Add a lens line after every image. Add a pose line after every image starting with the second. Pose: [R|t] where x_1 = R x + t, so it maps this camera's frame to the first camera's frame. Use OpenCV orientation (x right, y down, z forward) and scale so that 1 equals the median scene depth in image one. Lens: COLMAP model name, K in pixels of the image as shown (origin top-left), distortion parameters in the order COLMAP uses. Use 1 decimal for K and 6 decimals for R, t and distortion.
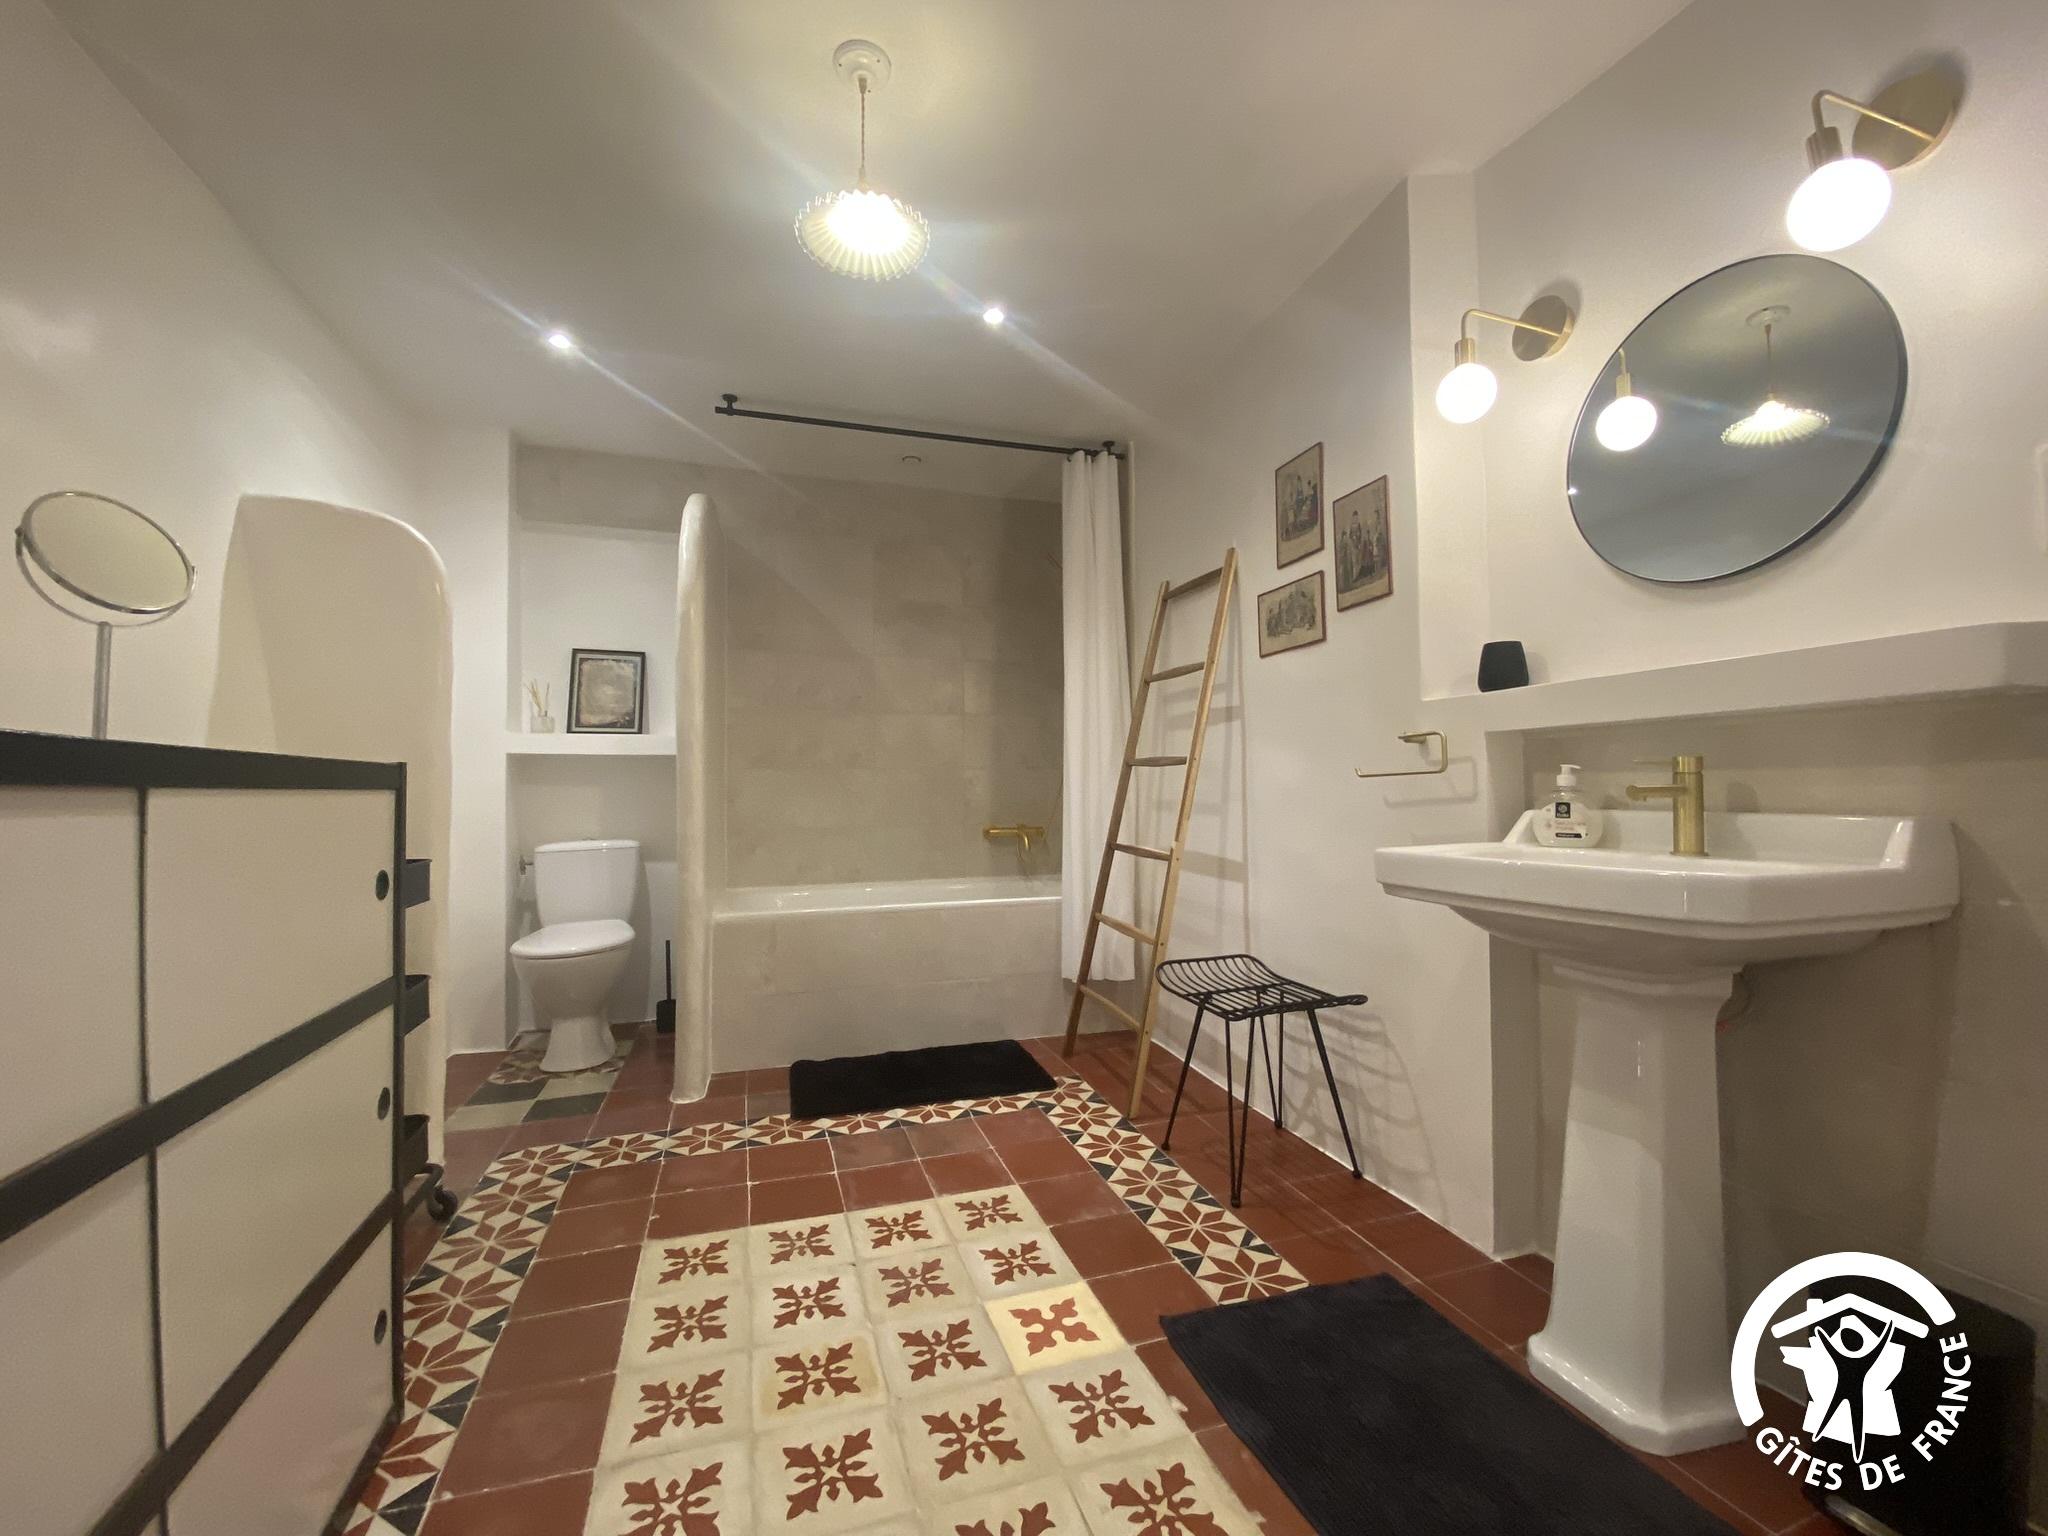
lens RADIAL K [[838.7, 0, 1028.3], [0, 838.7, 762.3], [0, 0, 1]] dist [0.026892, -0.022231]
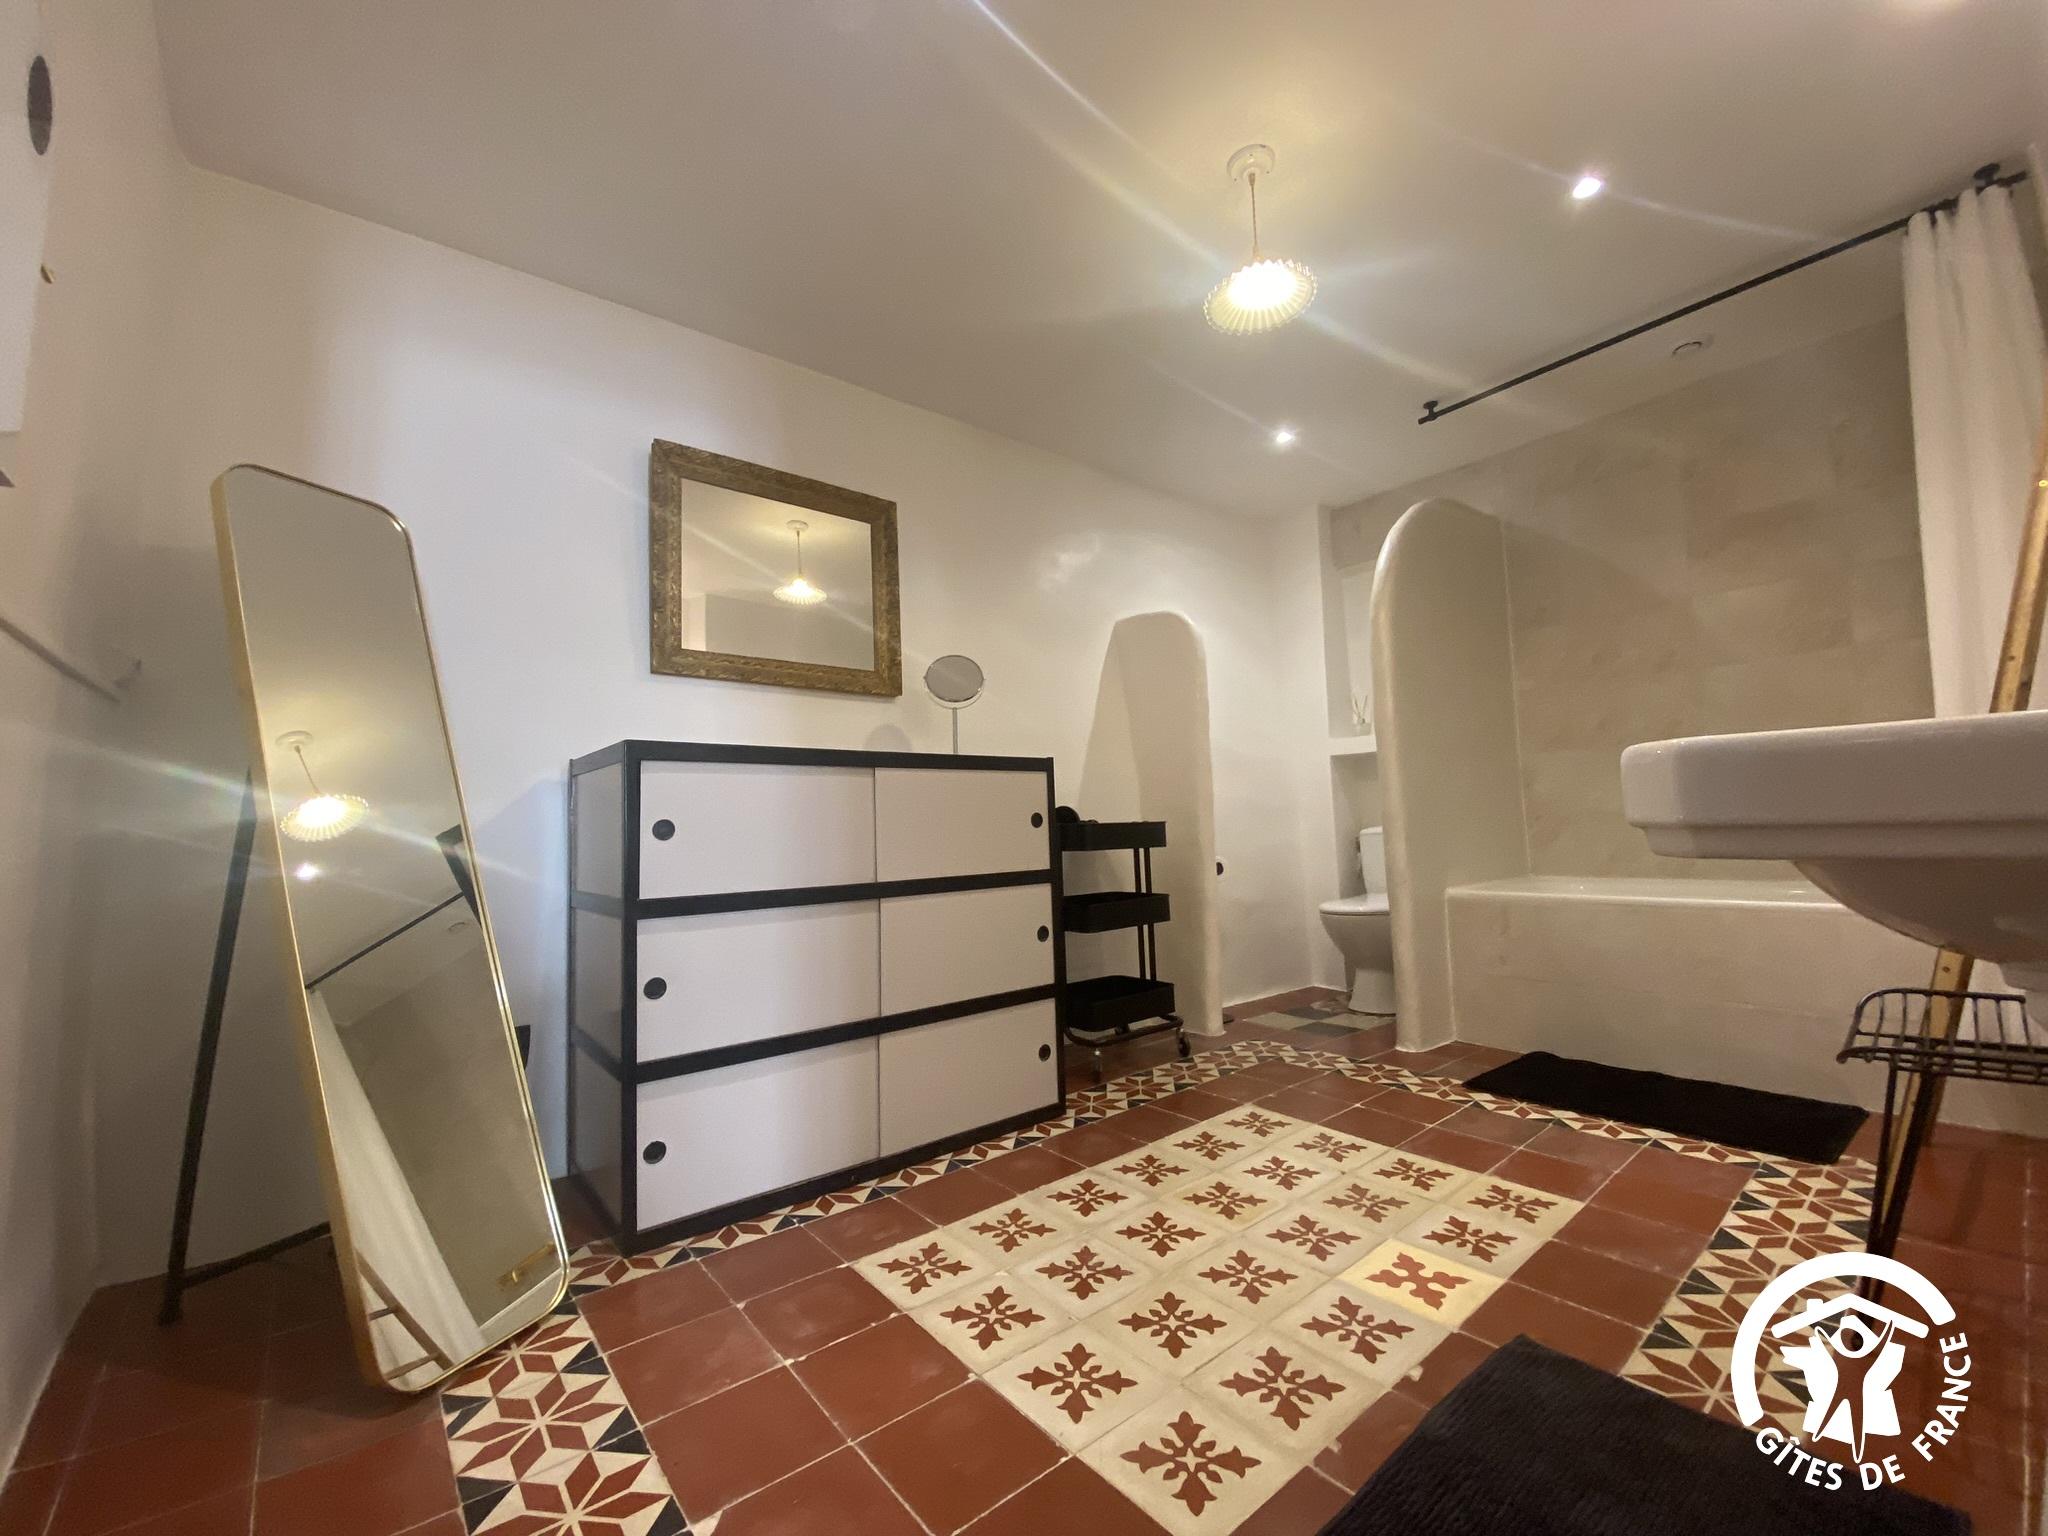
lens RADIAL K [[830.5, 0, 1024.0], [0, 830.5, 768.0], [0, 0, 1]] dist [0.024758, -0.014987]
pose [[0.356267, -0.070175, -0.931745, 0.642256], [0.057371, 0.996937, -0.053148, 0.080307], [0.932621, -0.034521, 0.359202, 0.195900]]
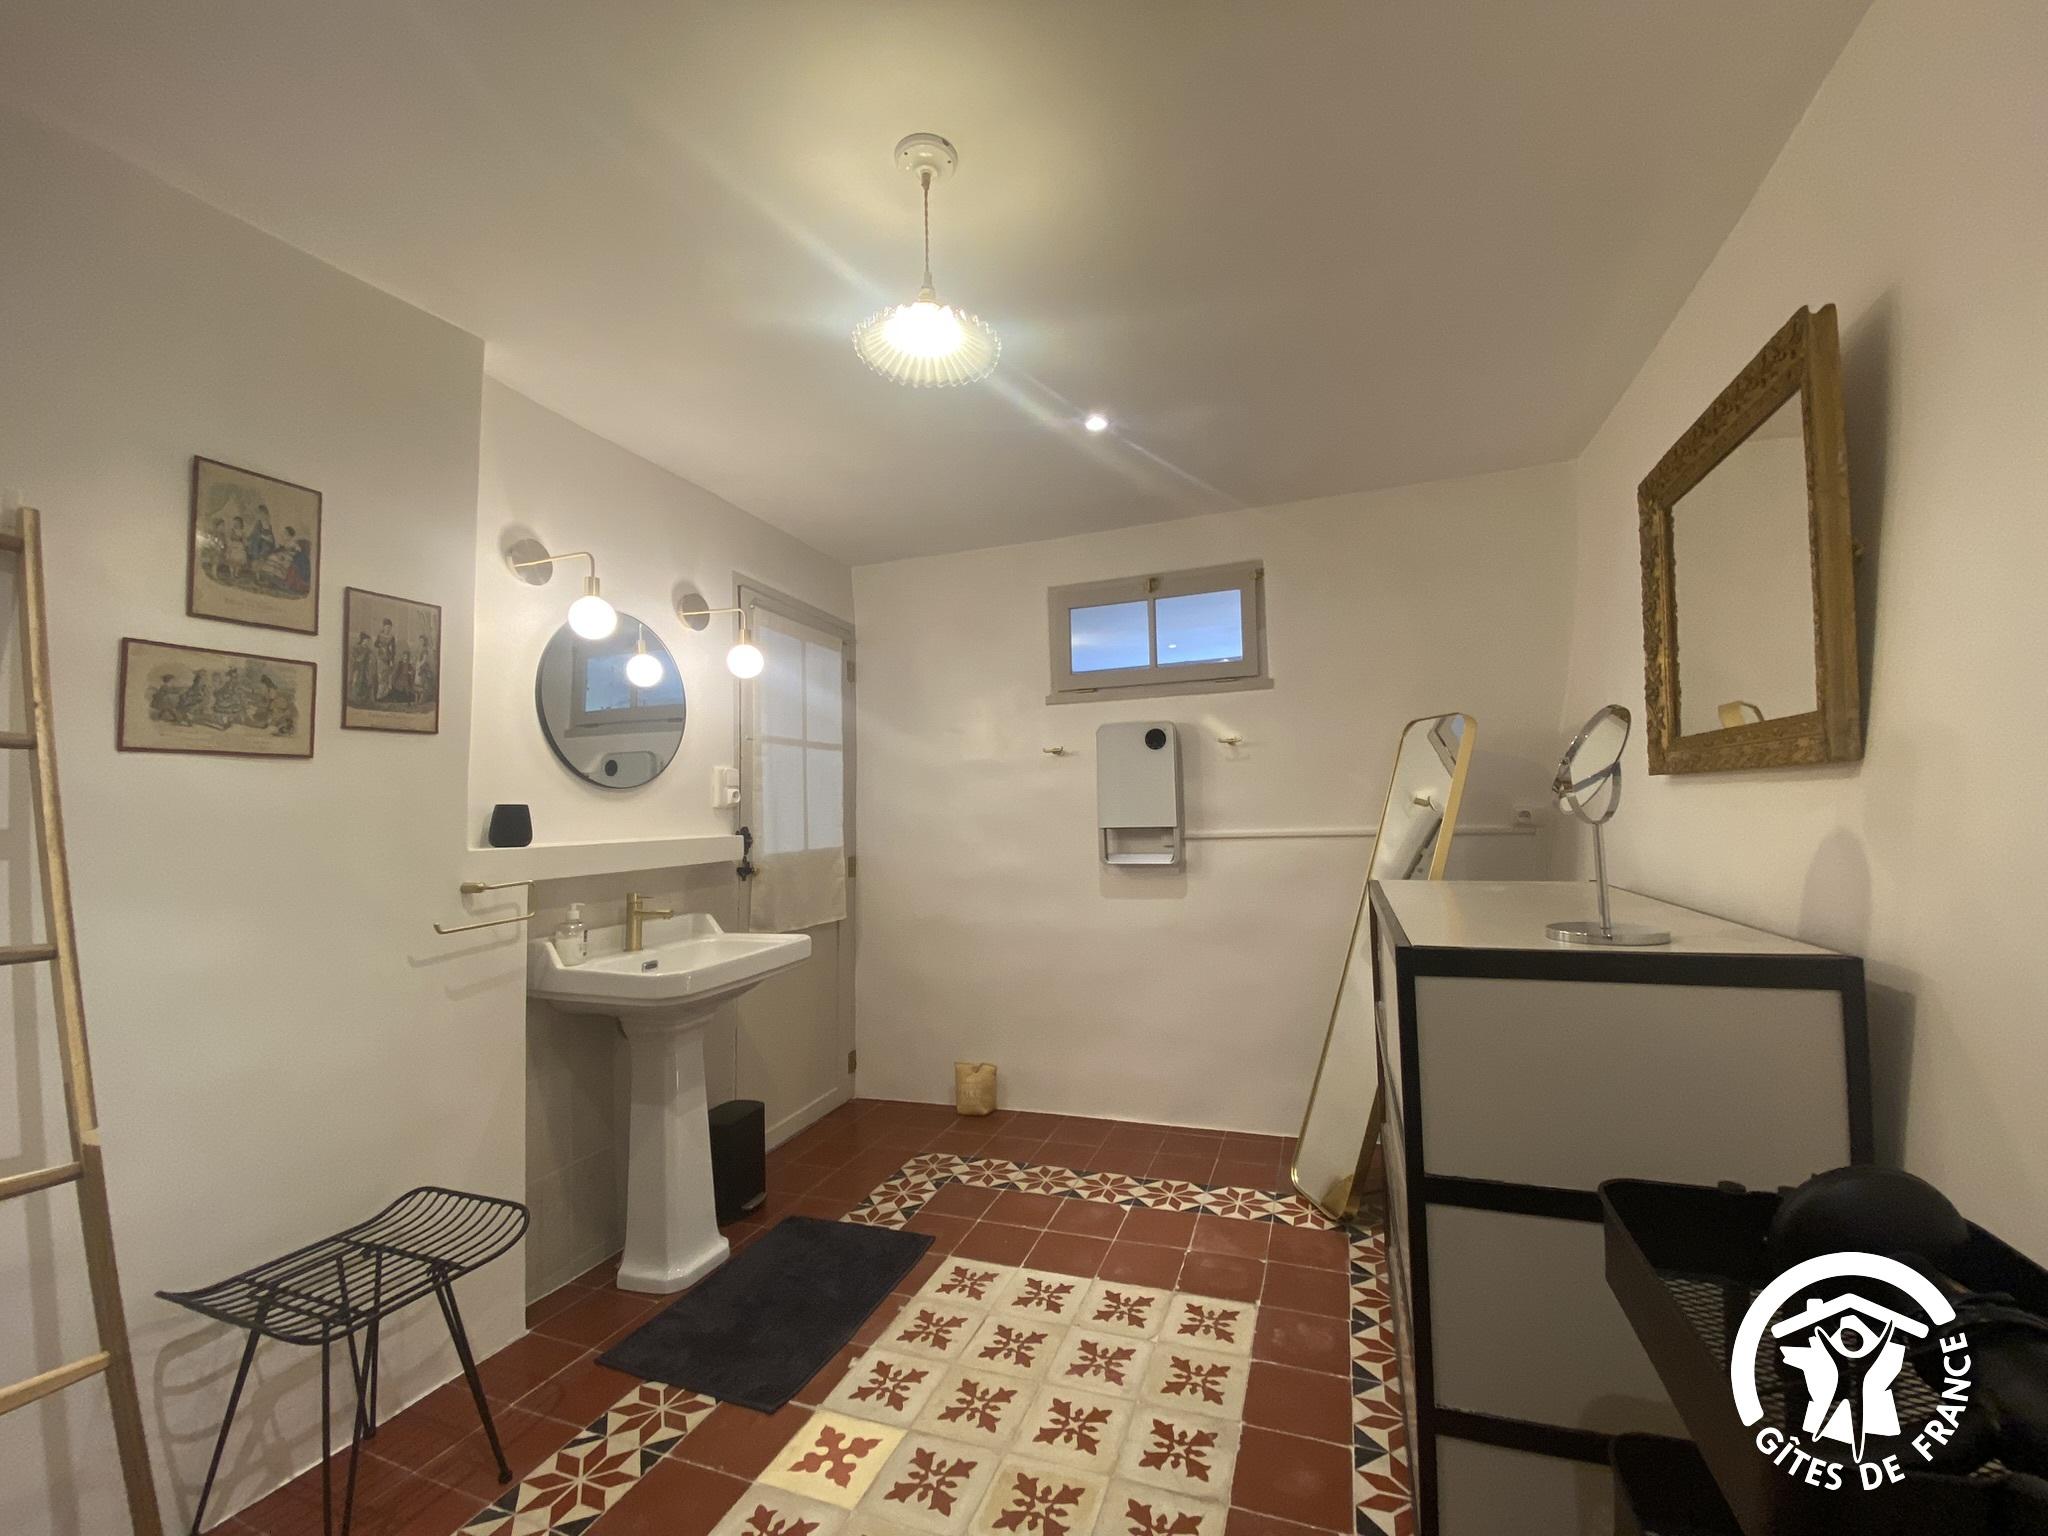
lens RADIAL K [[838.7, 0, 1028.3], [0, 838.7, 762.3], [0, 0, 1]] dist [0.026892, -0.022231]
pose [[-0.781655, 0.065363, 0.620277, -0.692067], [0.009011, 0.995573, -0.093555, -0.077229], [-0.623646, -0.067538, -0.778783, 1.372283]]
